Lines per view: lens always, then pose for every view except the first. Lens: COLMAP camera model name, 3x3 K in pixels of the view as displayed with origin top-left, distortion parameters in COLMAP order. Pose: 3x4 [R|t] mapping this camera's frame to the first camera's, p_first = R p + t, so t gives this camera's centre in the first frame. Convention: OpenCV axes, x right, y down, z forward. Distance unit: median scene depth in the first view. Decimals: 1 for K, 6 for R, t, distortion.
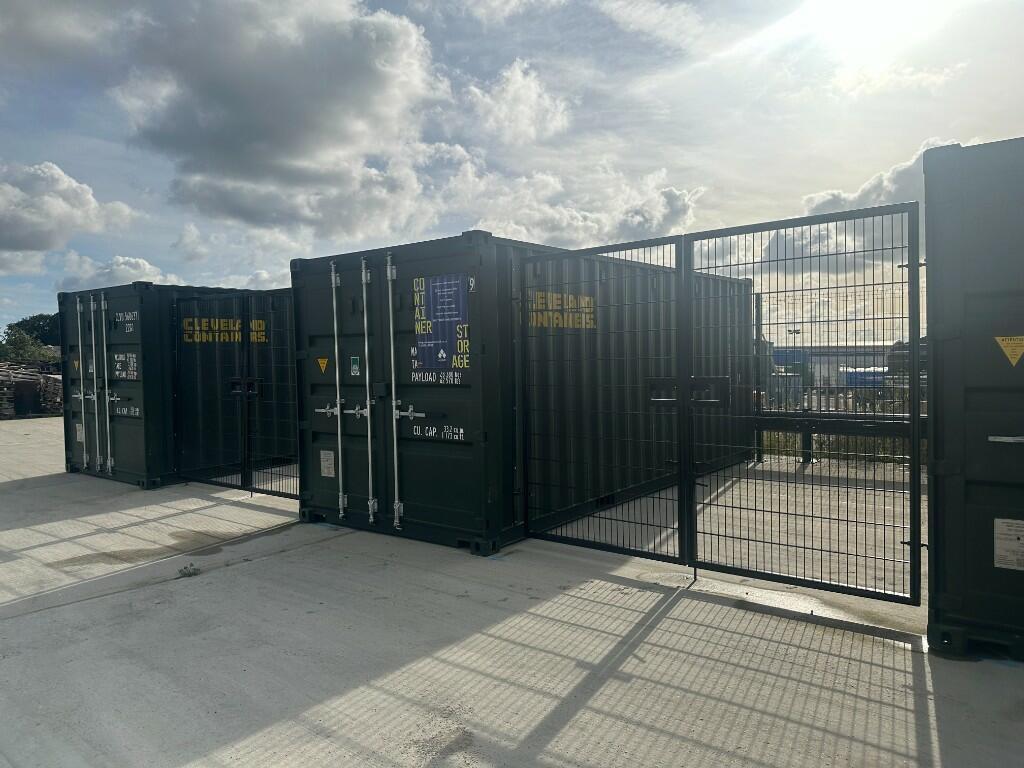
lens RADIAL K [[694.5, 0, 509.3], [0, 694.5, 392.2], [0, 0, 1]] dist [0.059789, -0.070755]
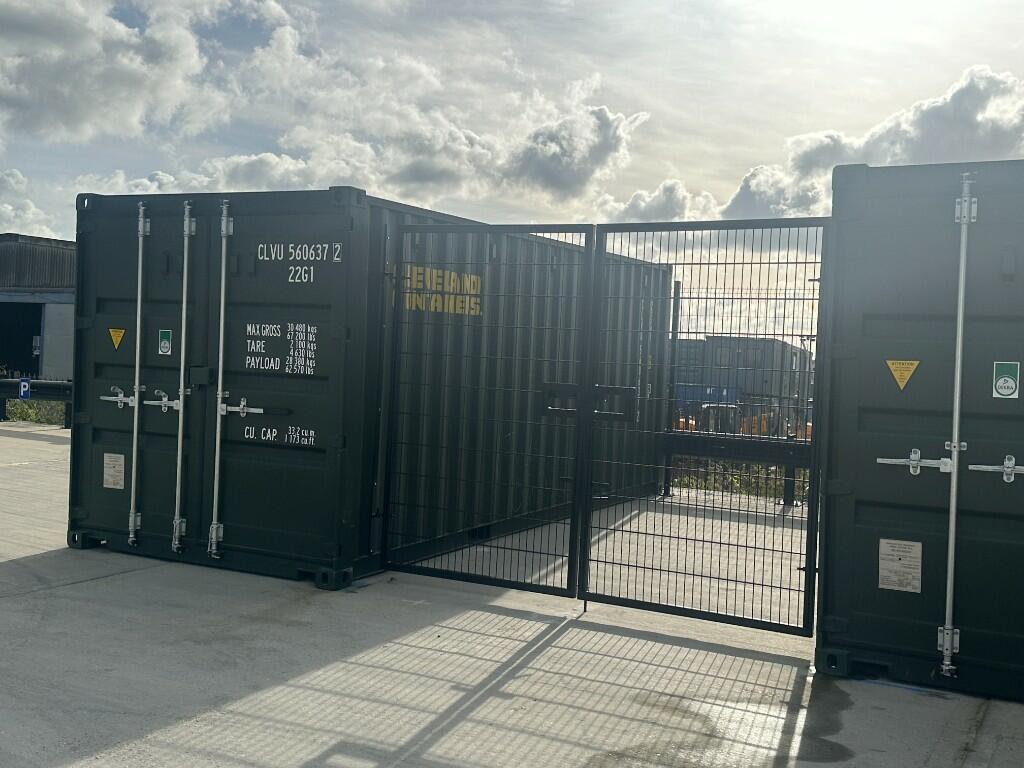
lens RADIAL K [[1089.8, 0, 515.5], [0, 1089.8, 384.8], [0, 0, 1]] dist [0.144889, 0.009679]
pose [[0.981765, 0.059485, 0.180552, -0.062349], [-0.057025, 0.998196, -0.018784, 0.009312], [-0.181343, 0.008146, 0.983386, -0.250611]]
